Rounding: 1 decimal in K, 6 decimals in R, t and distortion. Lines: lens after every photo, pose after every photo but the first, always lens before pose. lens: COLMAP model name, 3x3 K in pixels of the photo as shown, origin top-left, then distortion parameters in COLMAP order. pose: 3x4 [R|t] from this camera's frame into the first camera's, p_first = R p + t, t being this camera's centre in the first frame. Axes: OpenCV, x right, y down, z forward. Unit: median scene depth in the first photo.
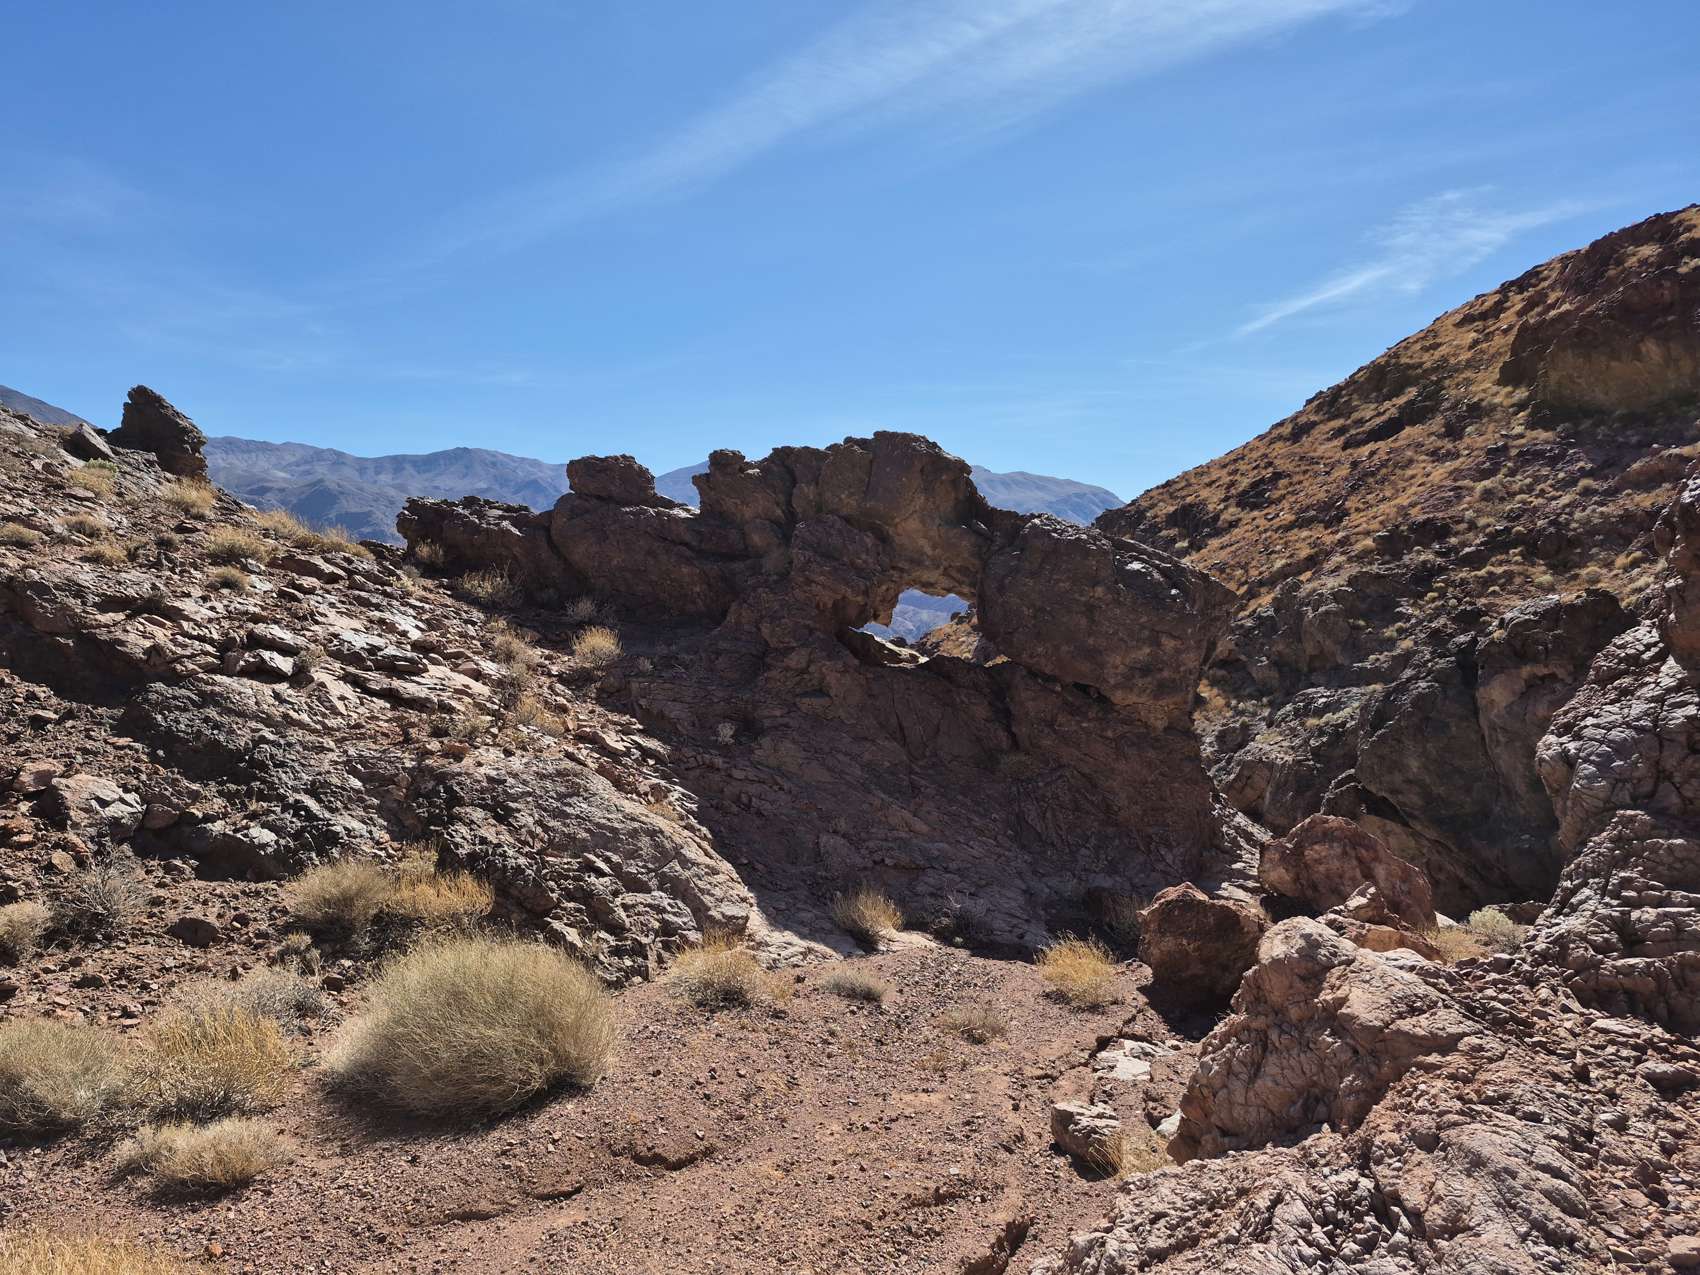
lens RADIAL K [[1143.3, 0, 836.5], [0, 1143.3, 621.4], [0, 0, 1]] dist [0.159025, -0.249372]
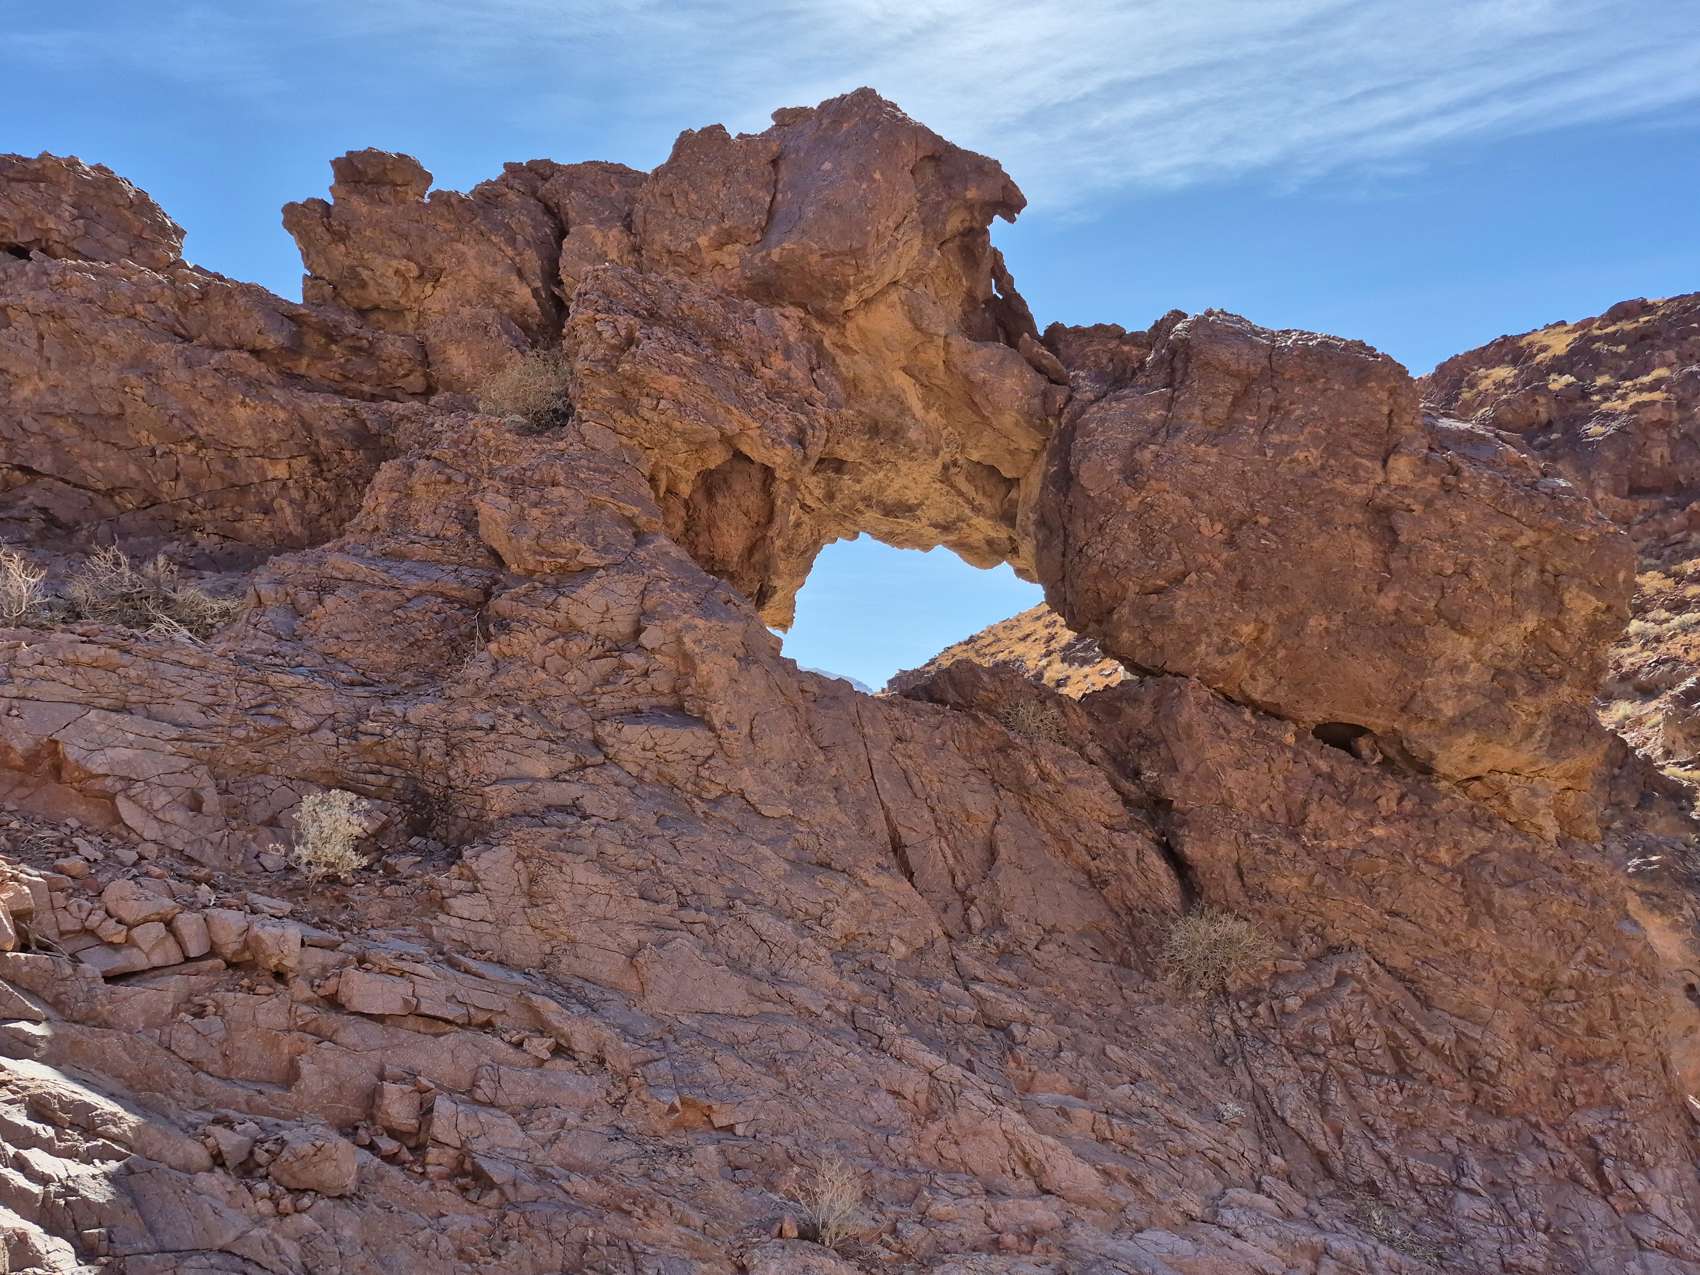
lens RADIAL K [[1378.9, 0, 838.6], [0, 1378.9, 619.3], [0, 0, 1]] dist [0.133425, -0.198723]
pose [[0.977831, 0.015908, 0.208789, -0.046641], [0.016398, 0.988231, -0.152089, 0.088251], [-0.208751, 0.152141, 0.966062, 0.596519]]
